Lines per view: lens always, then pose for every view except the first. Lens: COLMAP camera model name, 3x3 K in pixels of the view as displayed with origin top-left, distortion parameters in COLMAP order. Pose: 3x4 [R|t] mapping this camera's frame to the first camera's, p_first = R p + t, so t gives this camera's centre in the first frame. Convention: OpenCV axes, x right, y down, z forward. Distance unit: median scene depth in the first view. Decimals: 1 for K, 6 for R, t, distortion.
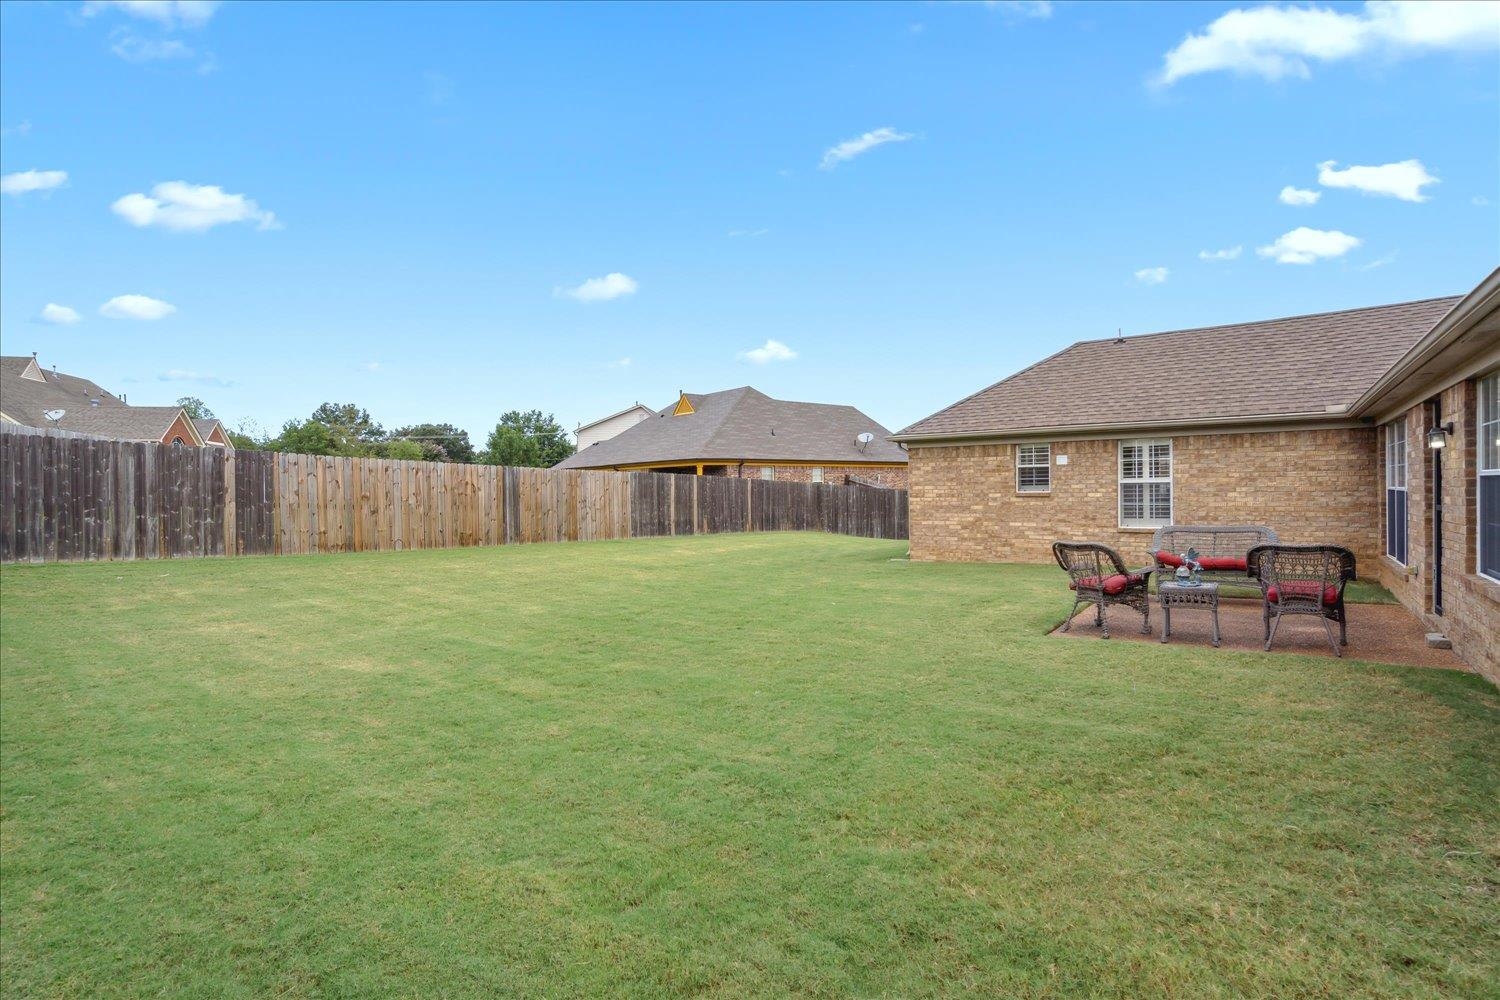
lens RADIAL K [[726.7, 0, 746.4], [0, 726.7, 499.2], [0, 0, 1]] dist [-0.003766, -0.000583]
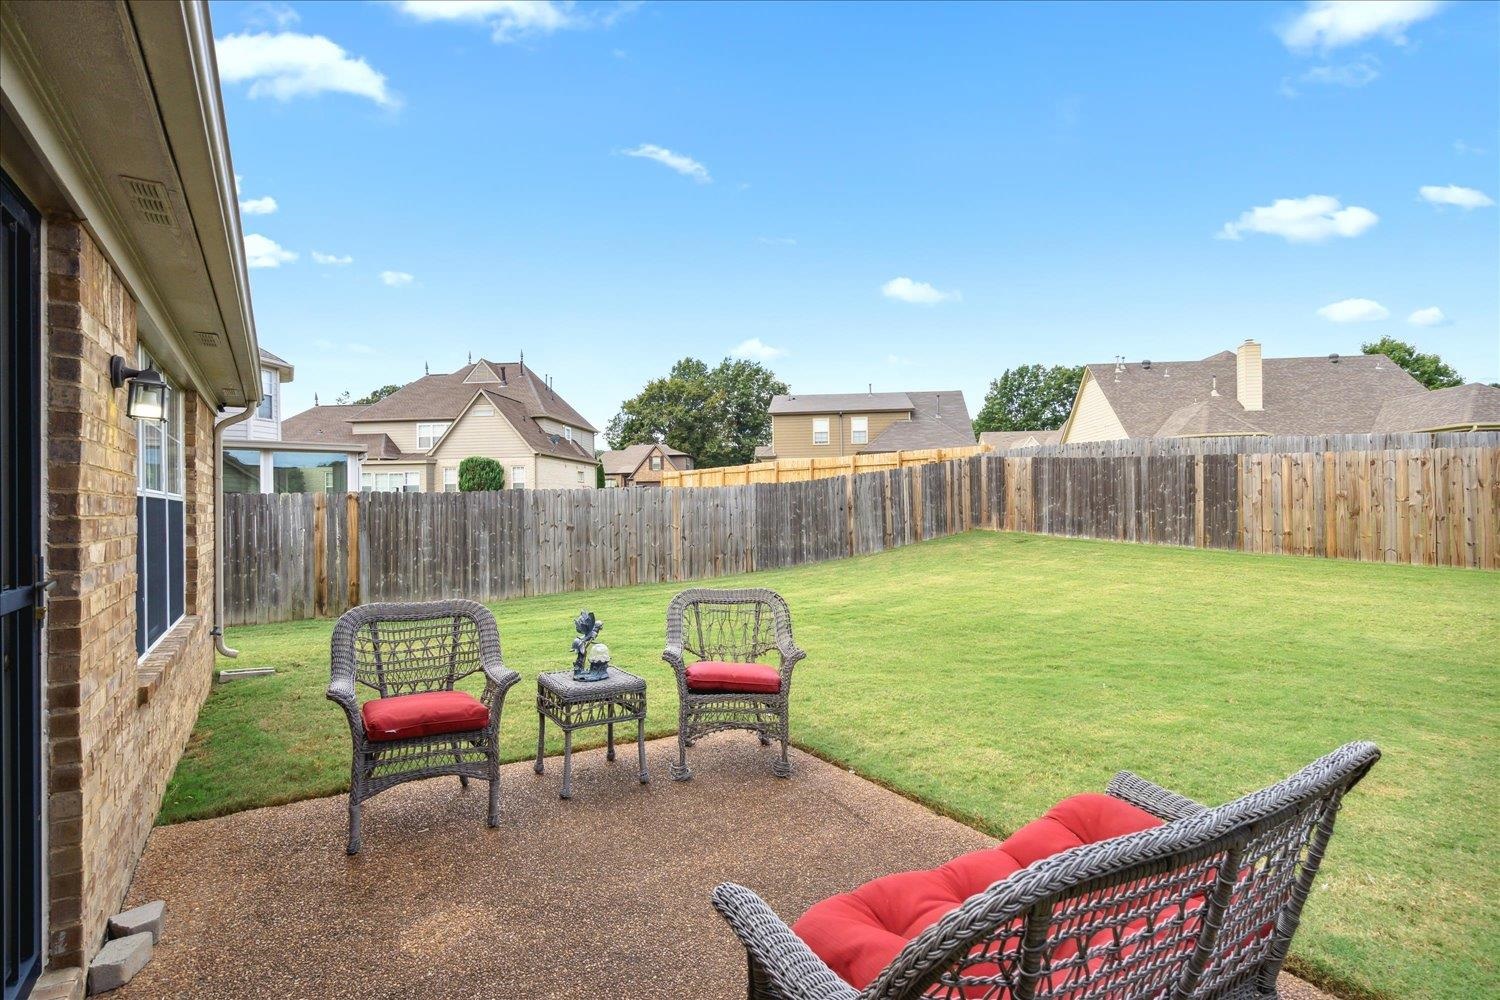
lens RADIAL K [[726.7, 0, 747.0], [0, 726.7, 502.0], [0, 0, 1]] dist [-0.003766, -0.000583]
pose [[-0.361148, 0.005928, -0.932490, 0.600072], [-0.000759, 0.999978, 0.006651, -0.001254], [0.932508, 0.003110, -0.361136, 0.715722]]
